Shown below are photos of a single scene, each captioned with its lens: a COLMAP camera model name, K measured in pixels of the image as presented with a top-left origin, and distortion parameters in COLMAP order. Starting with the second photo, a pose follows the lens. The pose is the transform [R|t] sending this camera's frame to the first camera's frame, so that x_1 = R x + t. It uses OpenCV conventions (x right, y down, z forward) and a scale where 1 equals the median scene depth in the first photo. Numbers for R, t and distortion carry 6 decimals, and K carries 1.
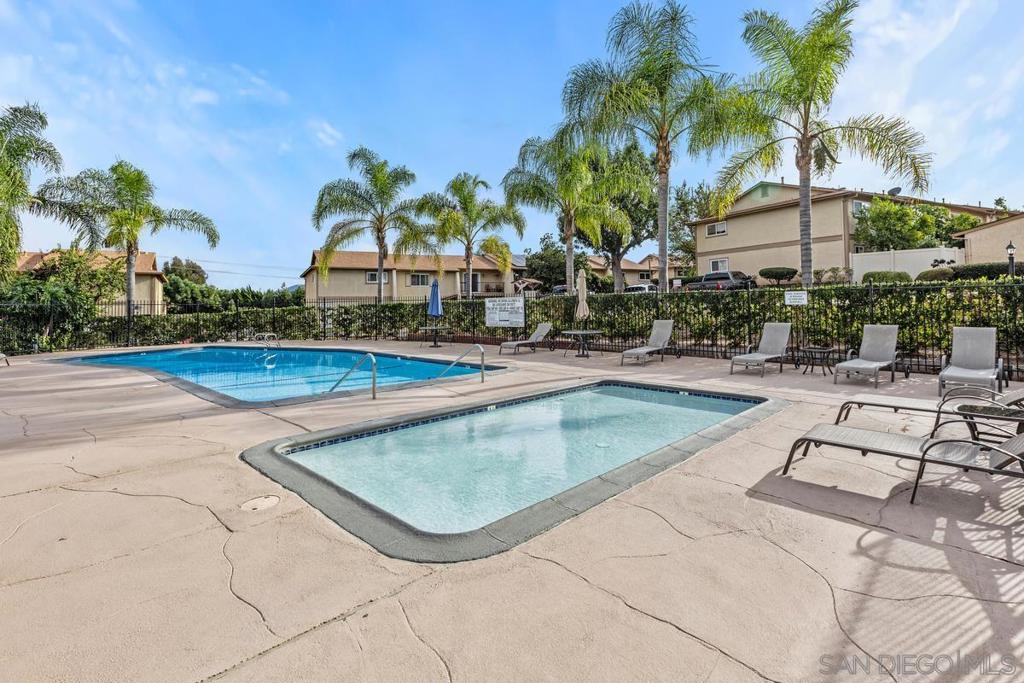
lens RADIAL K [[479.1, 0, 514.6], [0, 479.1, 330.4], [0, 0, 1]] dist [-0.000636, -0.000707]
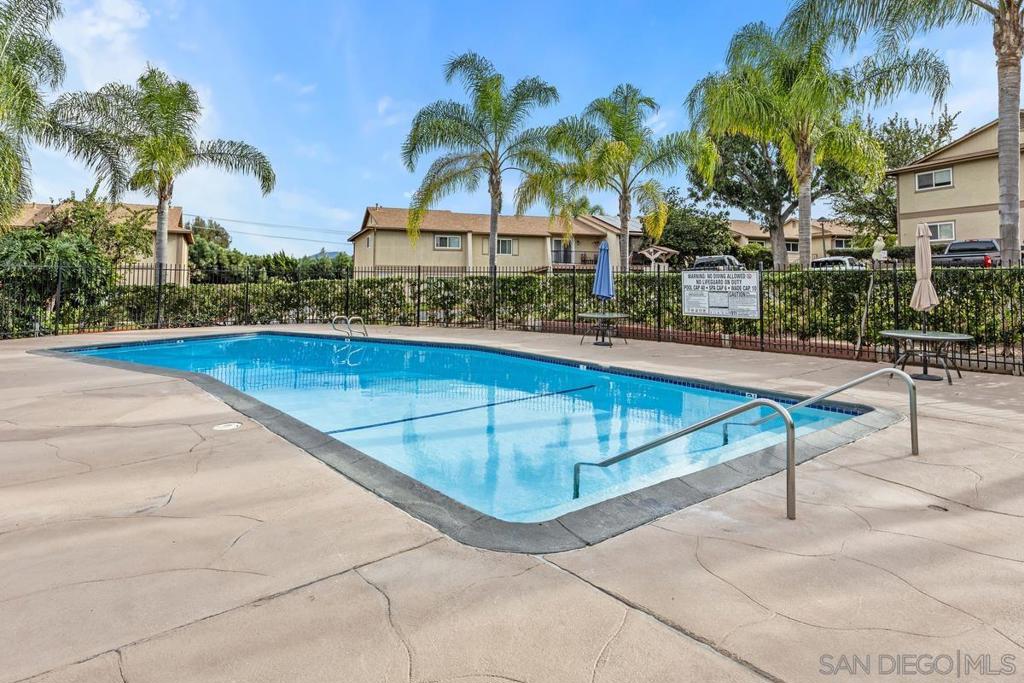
lens RADIAL K [[570.1, 0, 514.0], [0, 570.1, 307.5], [0, 0, 1]] dist [0.000827, 0.001385]
pose [[0.994517, 0.027678, -0.100842, -0.167395], [-0.028209, 0.999595, -0.003841, -0.007716], [0.100694, 0.006664, 0.994895, 0.179810]]
